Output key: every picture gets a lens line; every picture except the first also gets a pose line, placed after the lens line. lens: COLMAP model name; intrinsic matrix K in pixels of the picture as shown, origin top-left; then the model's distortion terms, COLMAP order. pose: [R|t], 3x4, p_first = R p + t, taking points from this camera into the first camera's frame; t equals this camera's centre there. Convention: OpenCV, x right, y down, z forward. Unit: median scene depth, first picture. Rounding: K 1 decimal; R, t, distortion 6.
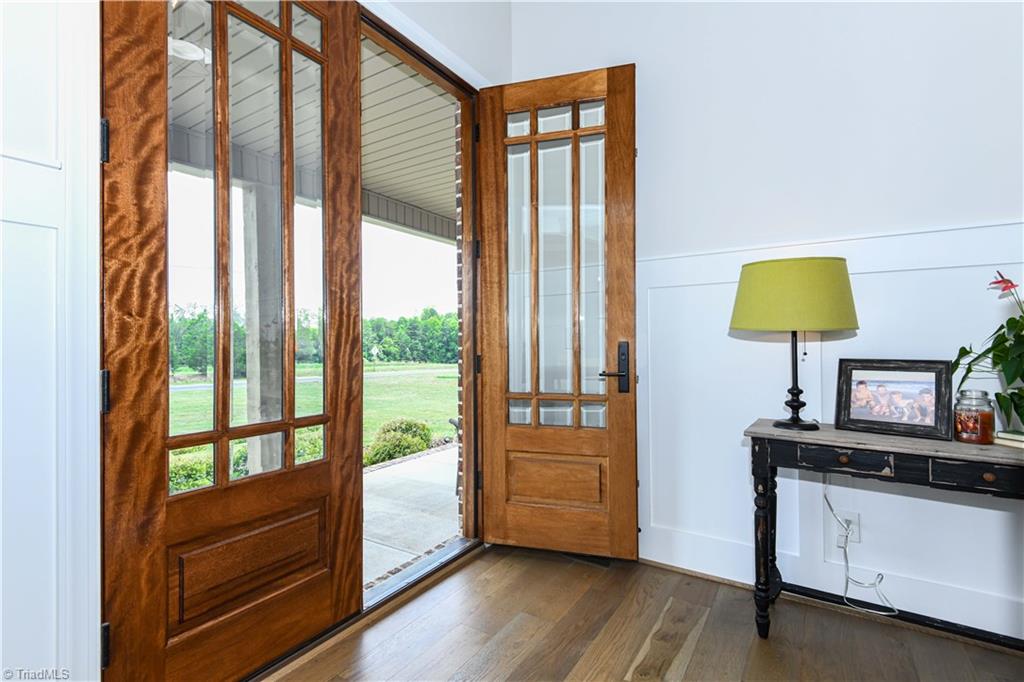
lens RADIAL K [[484.1, 0, 512.0], [0, 484.1, 341.0], [0, 0, 1]] dist [0.001305, -0.000127]
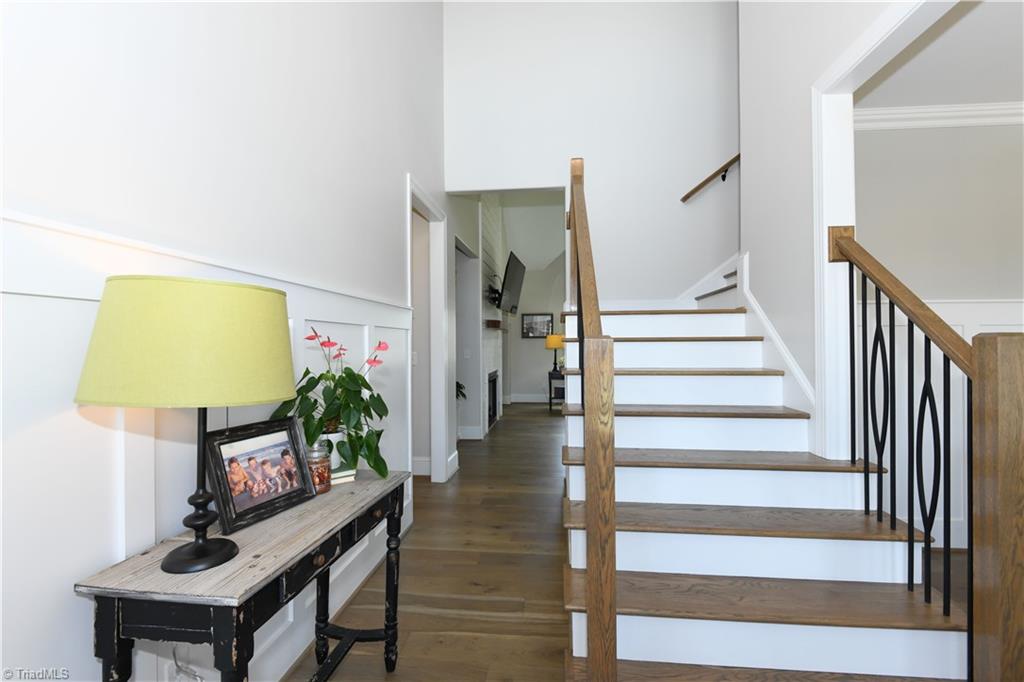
lens RADIAL K [[467.1, 0, 512.0], [0, 467.1, 341.0], [0, 0, 1]] dist [0.024385, -0.017782]
pose [[-0.458478, 0.011397, 0.888633, -0.120139], [0.002459, 0.999930, -0.011556, -0.090826], [-0.888702, -0.003113, -0.458474, 0.993587]]
